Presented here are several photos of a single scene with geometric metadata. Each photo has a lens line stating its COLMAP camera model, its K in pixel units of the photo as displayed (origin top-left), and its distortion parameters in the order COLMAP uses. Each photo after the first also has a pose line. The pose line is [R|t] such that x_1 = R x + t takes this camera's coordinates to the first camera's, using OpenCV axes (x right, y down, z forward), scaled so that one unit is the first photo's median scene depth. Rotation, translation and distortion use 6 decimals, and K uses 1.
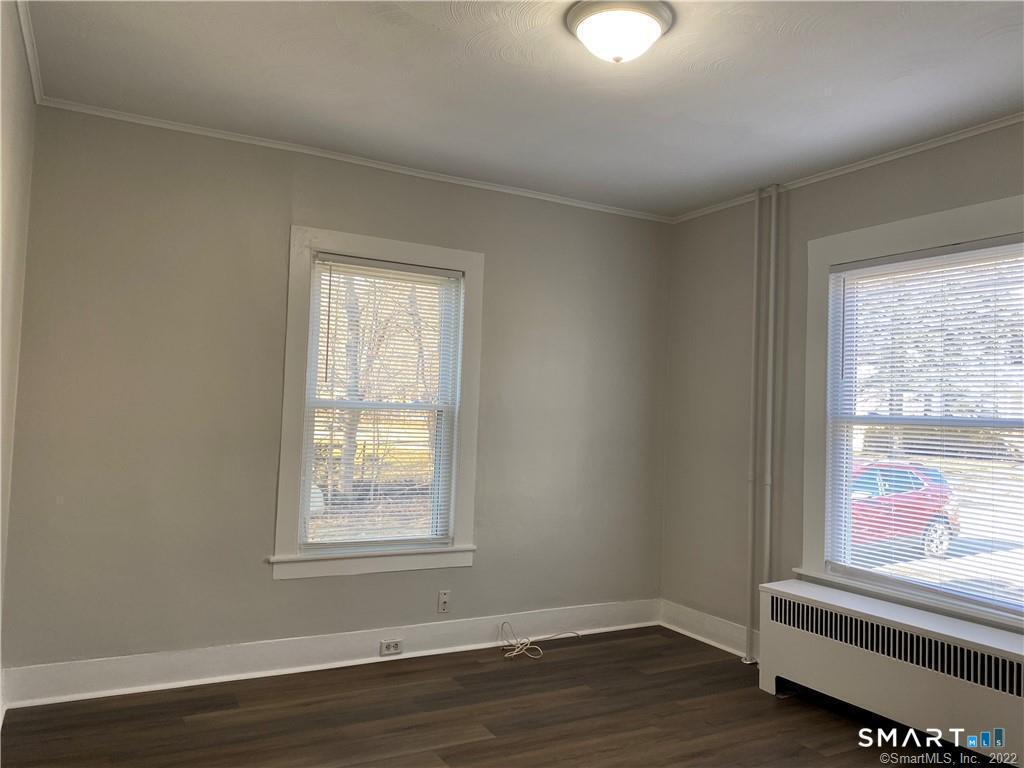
lens RADIAL K [[783.2, 0, 513.9], [0, 783.2, 356.5], [0, 0, 1]] dist [0.041312, -0.006811]
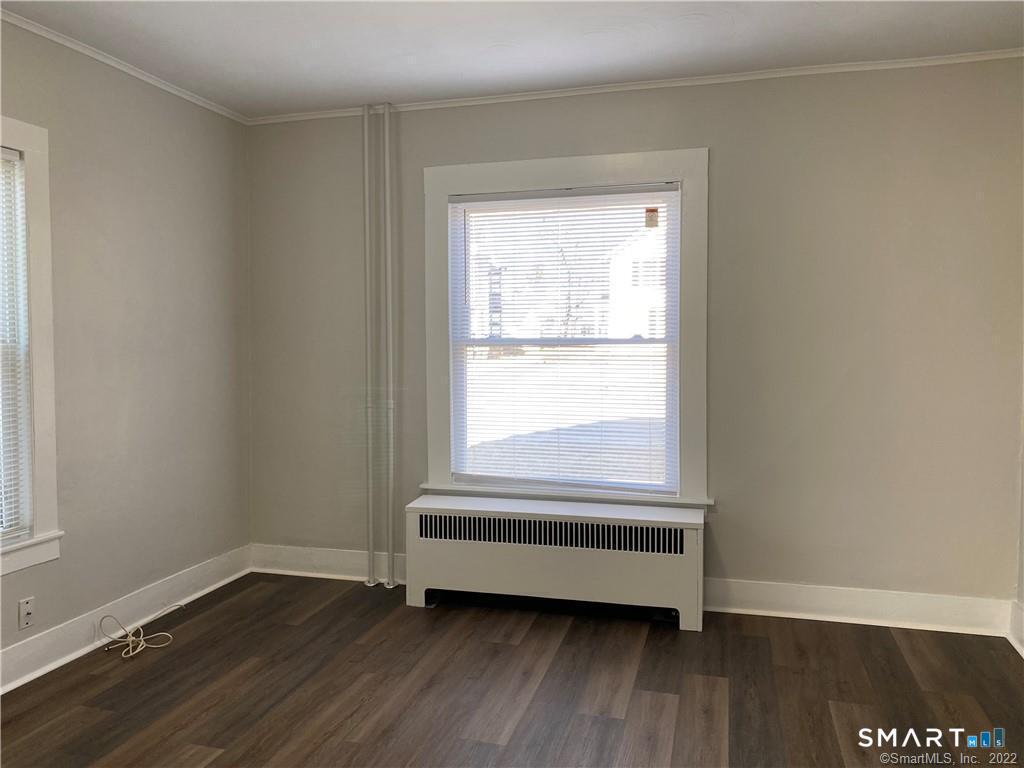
lens RADIAL K [[777.1, 0, 516.3], [0, 777.1, 373.1], [0, 0, 1]] dist [0.005669, -0.004980]
pose [[0.709564, -0.065017, 0.701635, -0.266797], [-0.025163, 0.992761, 0.117442, -0.006046], [-0.704192, -0.100988, 0.702791, 0.200510]]
